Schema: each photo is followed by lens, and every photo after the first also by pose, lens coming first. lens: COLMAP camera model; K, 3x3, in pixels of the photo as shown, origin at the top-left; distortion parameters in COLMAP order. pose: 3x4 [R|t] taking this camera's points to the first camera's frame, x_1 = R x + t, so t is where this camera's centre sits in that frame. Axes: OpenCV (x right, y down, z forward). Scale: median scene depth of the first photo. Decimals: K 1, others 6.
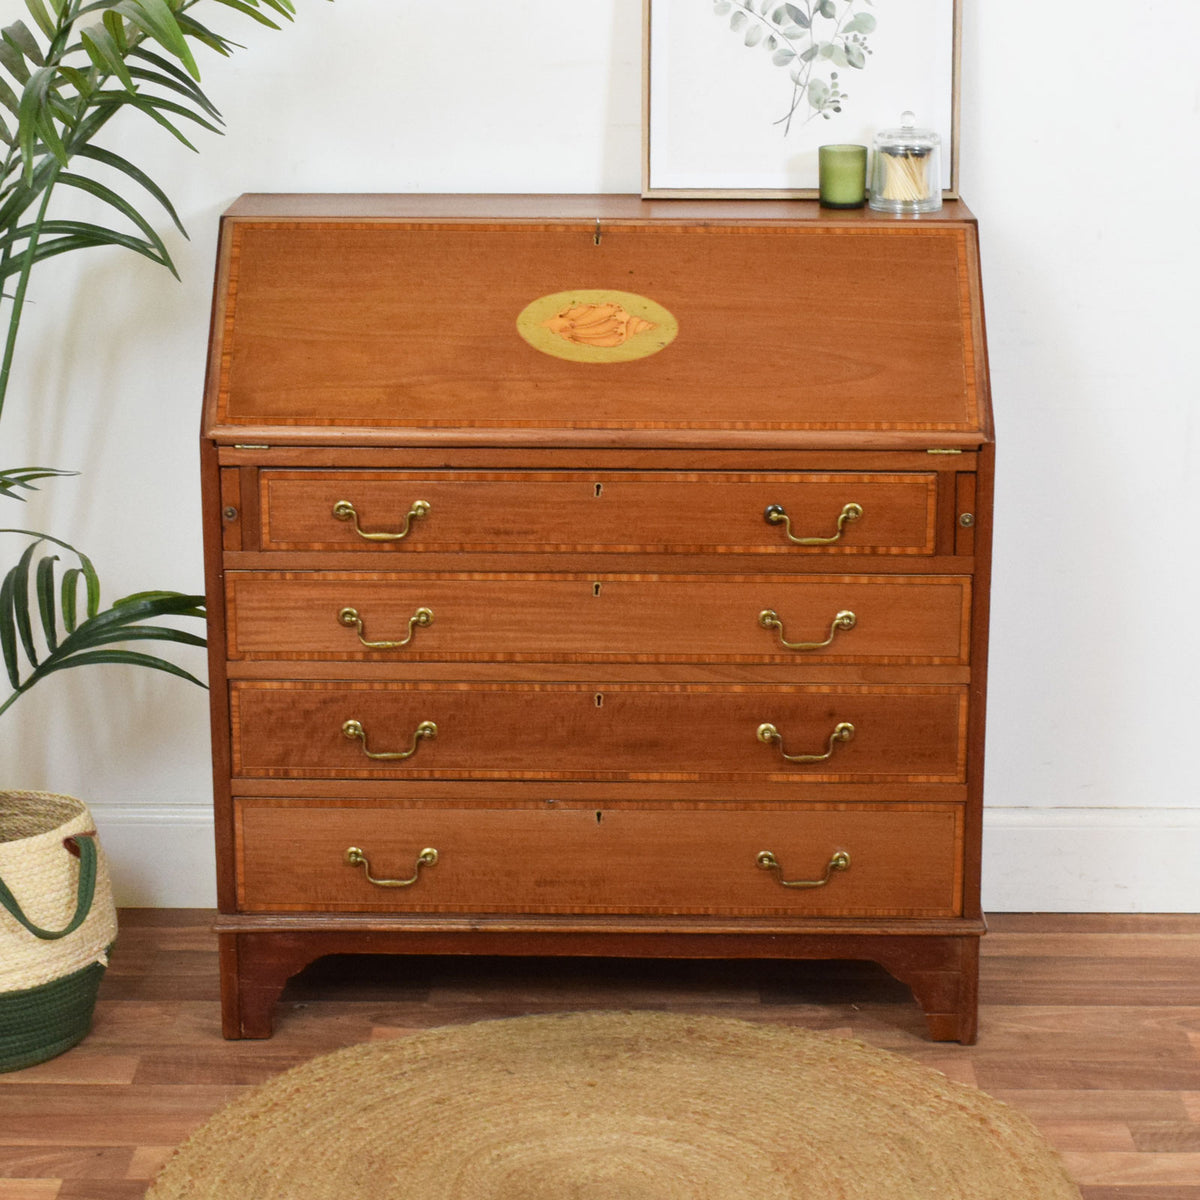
lens RADIAL K [[3018.4, 0, 678.3], [0, 3018.4, 504.8], [0, 0, 1]] dist [-0.027608, 0.000000]
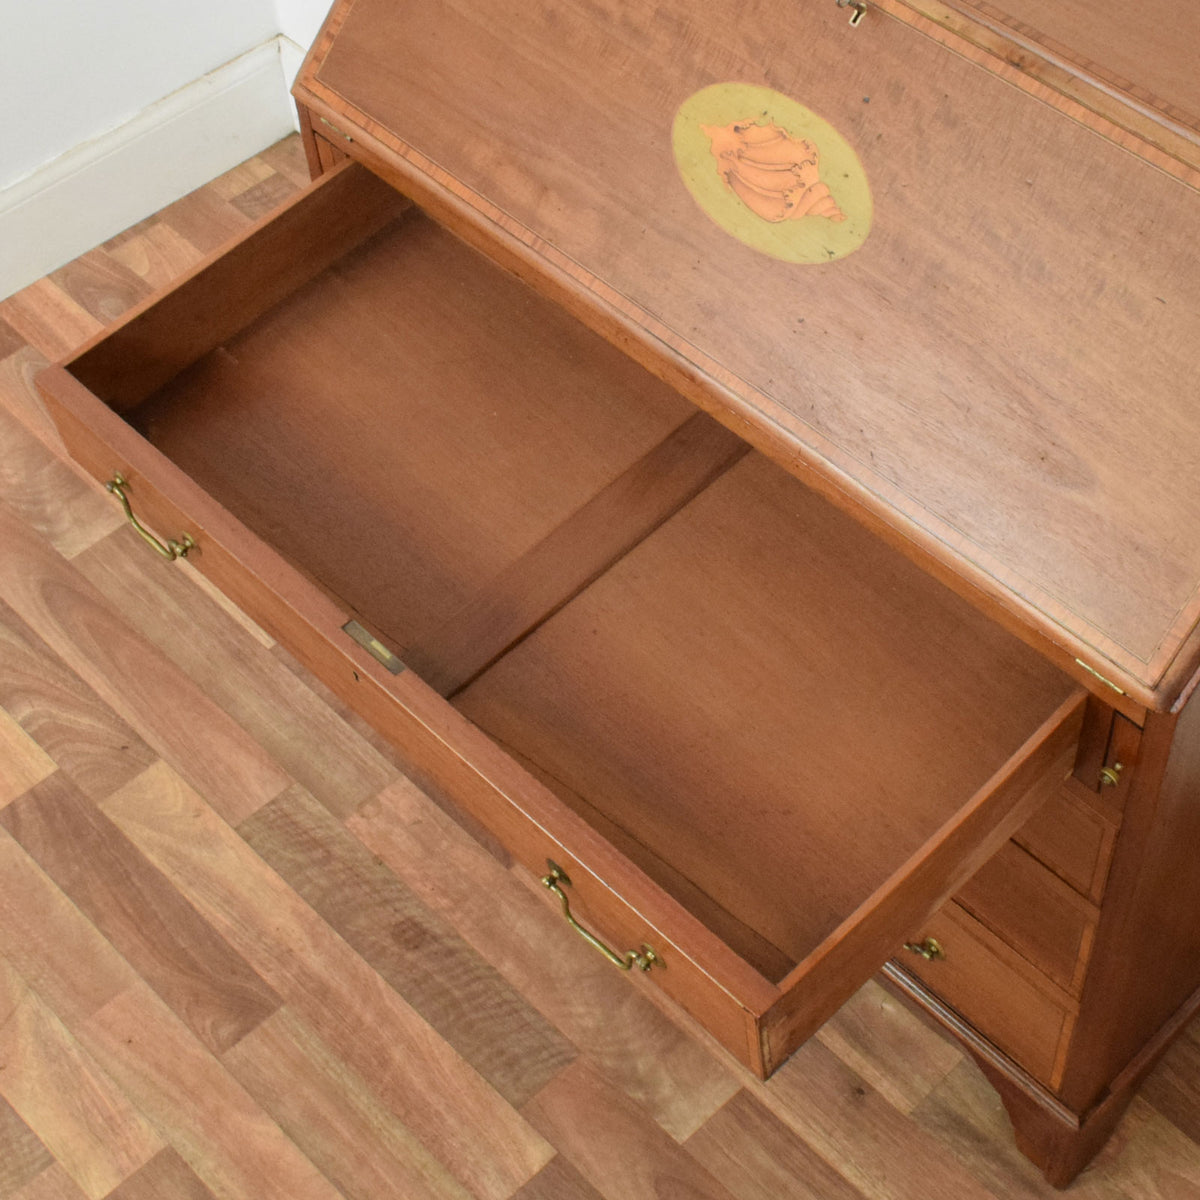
lens RADIAL K [[2213.8, 0, 696.6], [0, 2213.8, 537.1], [0, 0, 1]] dist [-0.022312, 0.000000]
pose [[0.696192, 0.536397, -0.477069, 0.214805], [-0.140350, 0.753457, 0.642342, -0.287484], [0.704002, -0.380237, 0.599835, 0.688107]]
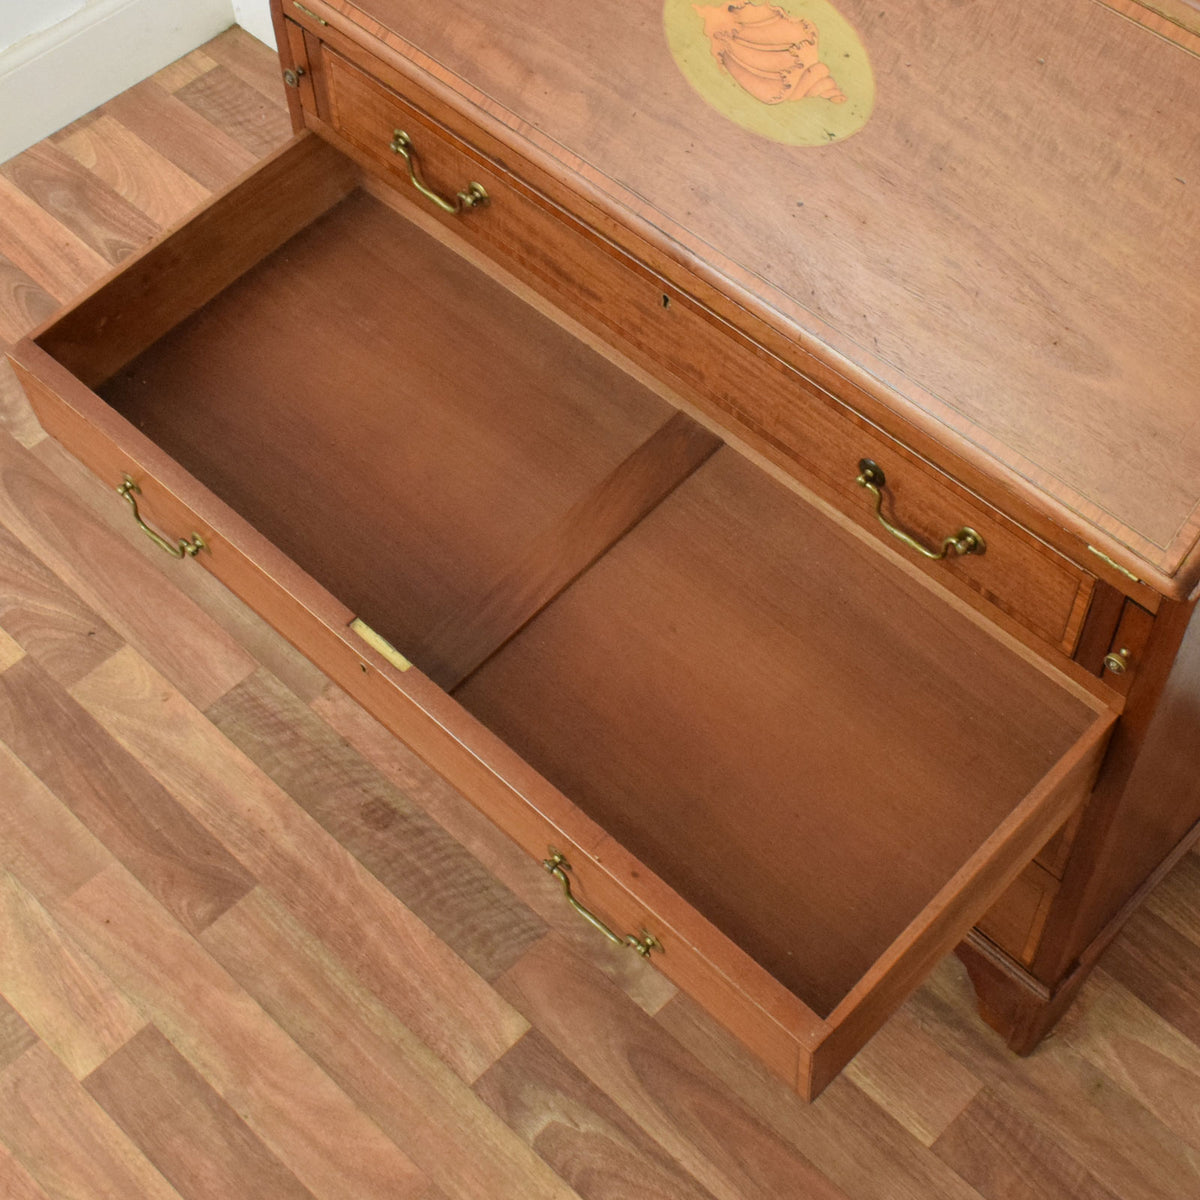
lens RADIAL K [[2071.6, 0, 597.9], [0, 2071.6, 532.5], [0, 0, 1]] dist [-0.027284, 0.000000]
pose [[0.706555, 0.556702, -0.436880, 0.181484], [-0.144528, 0.717867, 0.681013, -0.264767], [0.692742, -0.418031, 0.587672, 0.689988]]
